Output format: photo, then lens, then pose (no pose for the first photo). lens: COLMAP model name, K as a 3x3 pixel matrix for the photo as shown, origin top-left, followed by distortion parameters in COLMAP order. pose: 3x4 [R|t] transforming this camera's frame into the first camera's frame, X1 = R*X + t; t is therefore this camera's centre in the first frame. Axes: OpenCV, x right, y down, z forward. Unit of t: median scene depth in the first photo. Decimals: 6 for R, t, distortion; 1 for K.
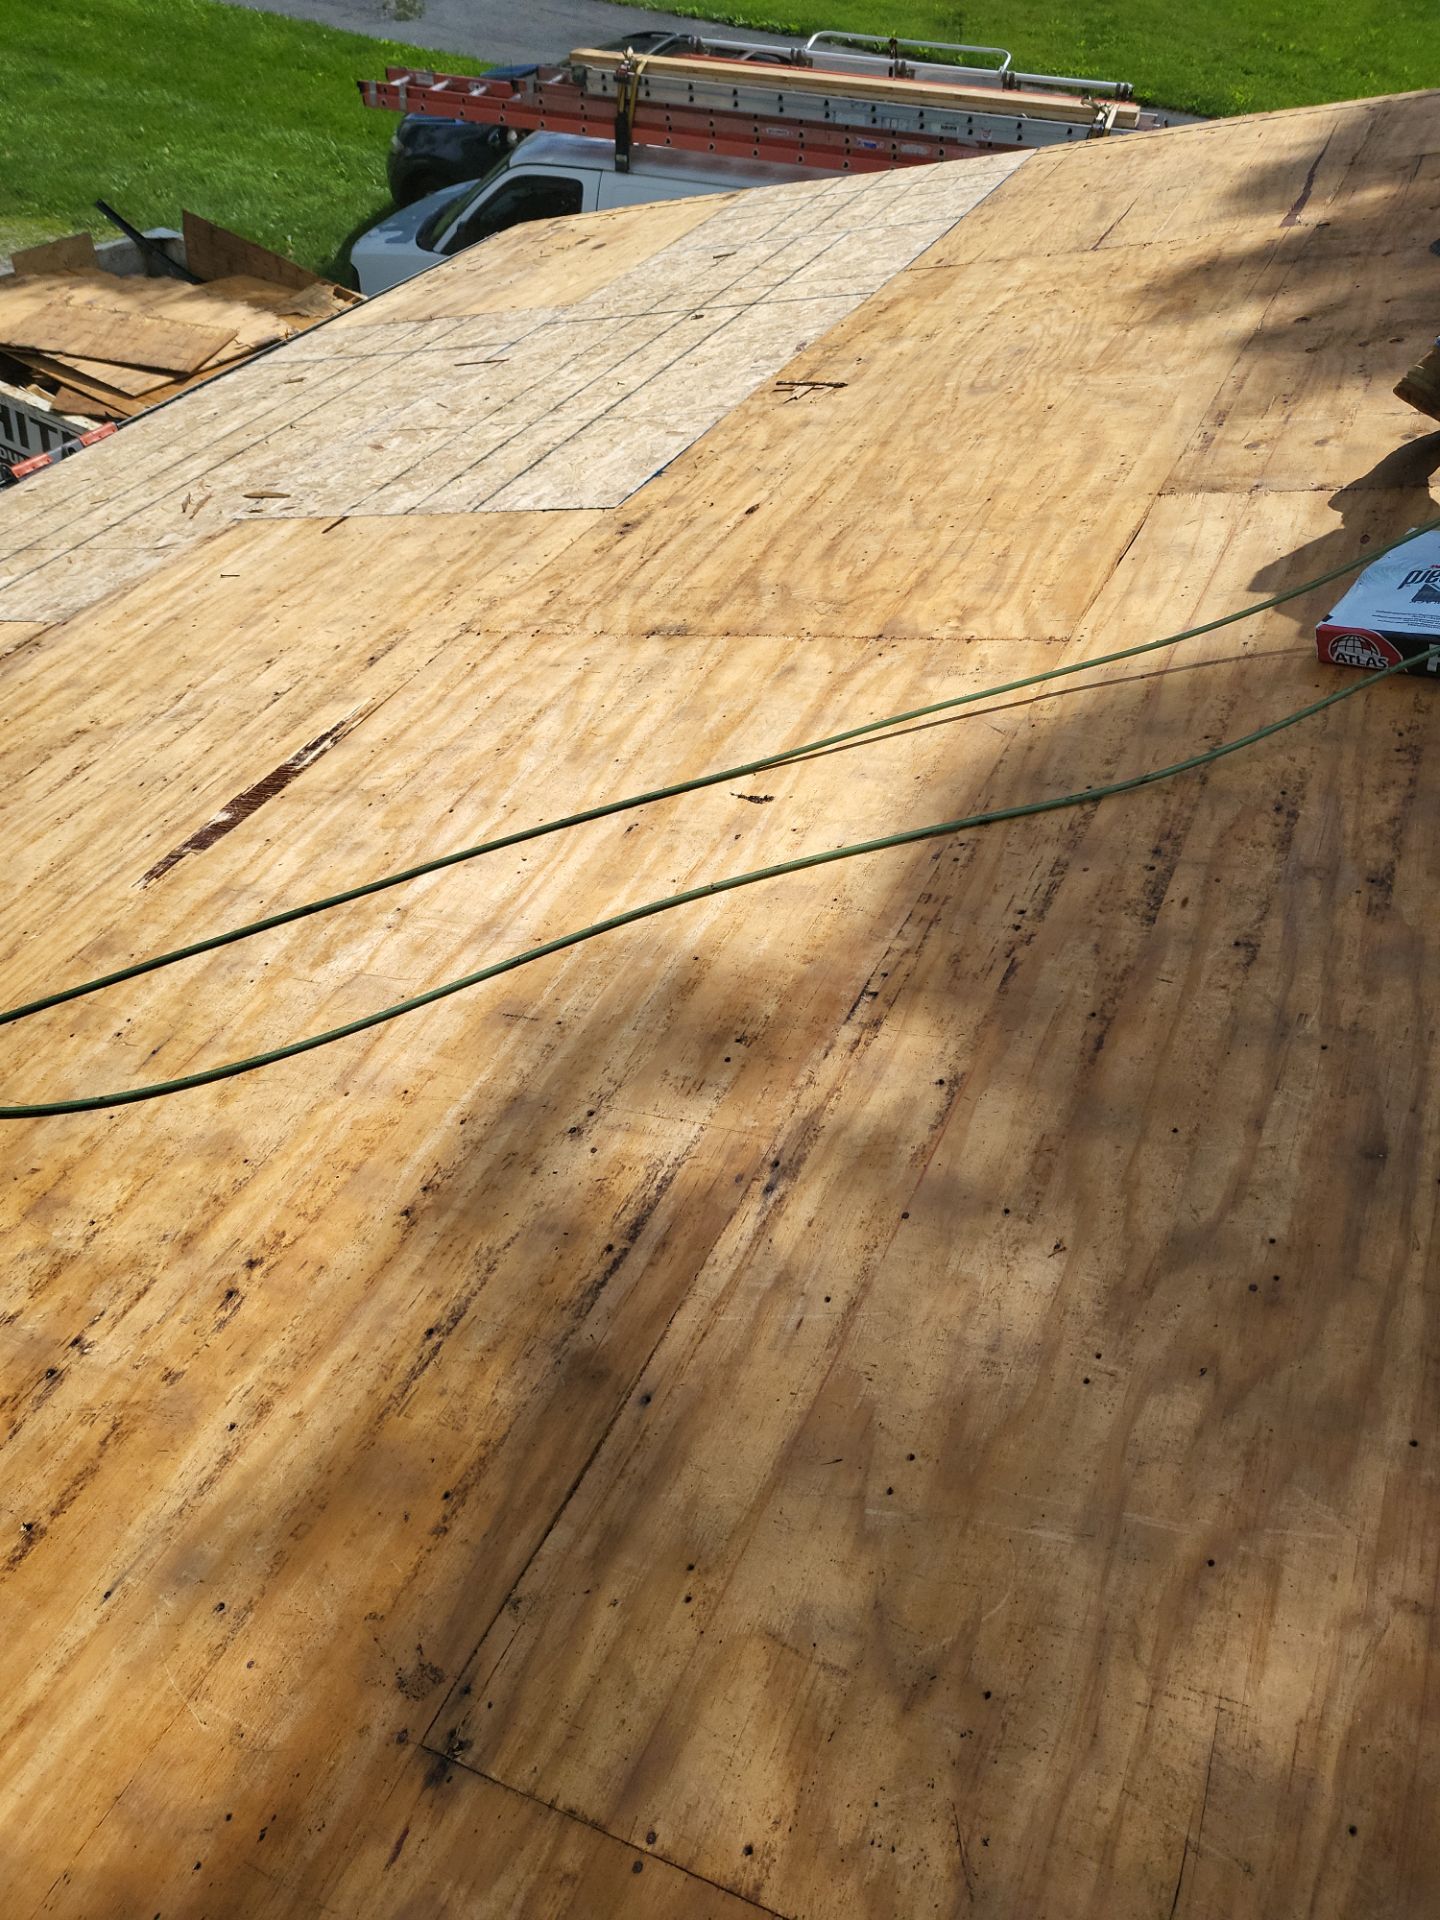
lens RADIAL K [[1495.0, 0, 720.0], [0, 1495.0, 960.0], [0, 0, 1]] dist [-0.035101, 0.124633]
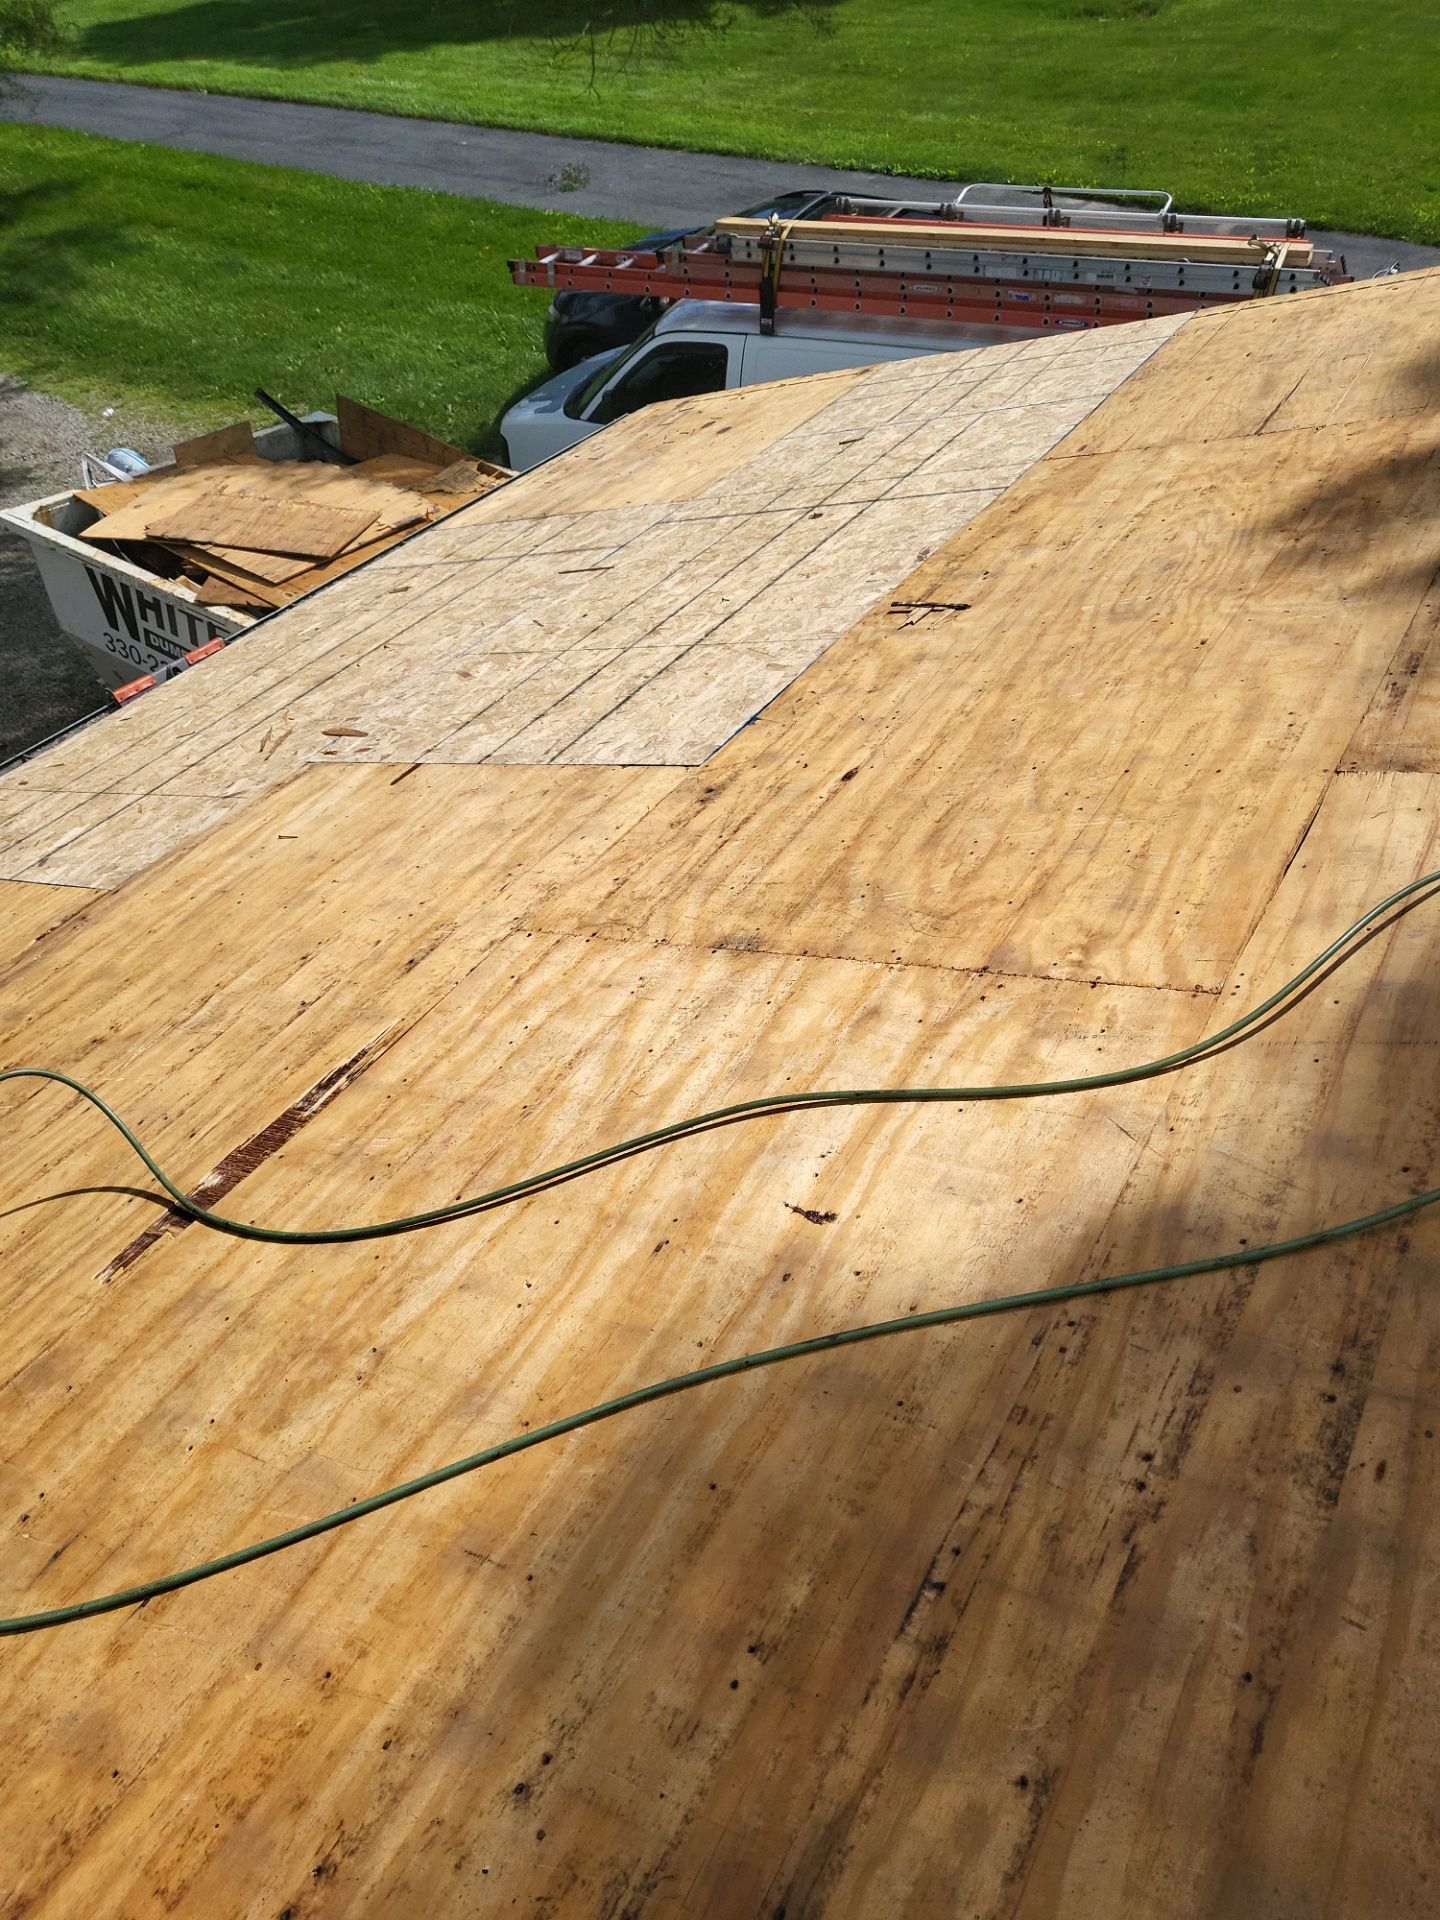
lens RADIAL K [[1460.5, 0, 746.9], [0, 1460.5, 991.7], [0, 0, 1]] dist [-0.022258, 0.094090]
pose [[0.994644, -0.001268, -0.103348, 0.046383], [-0.002988, 0.999154, -0.041018, -0.132283], [0.103312, 0.041108, 0.993799, 0.148335]]
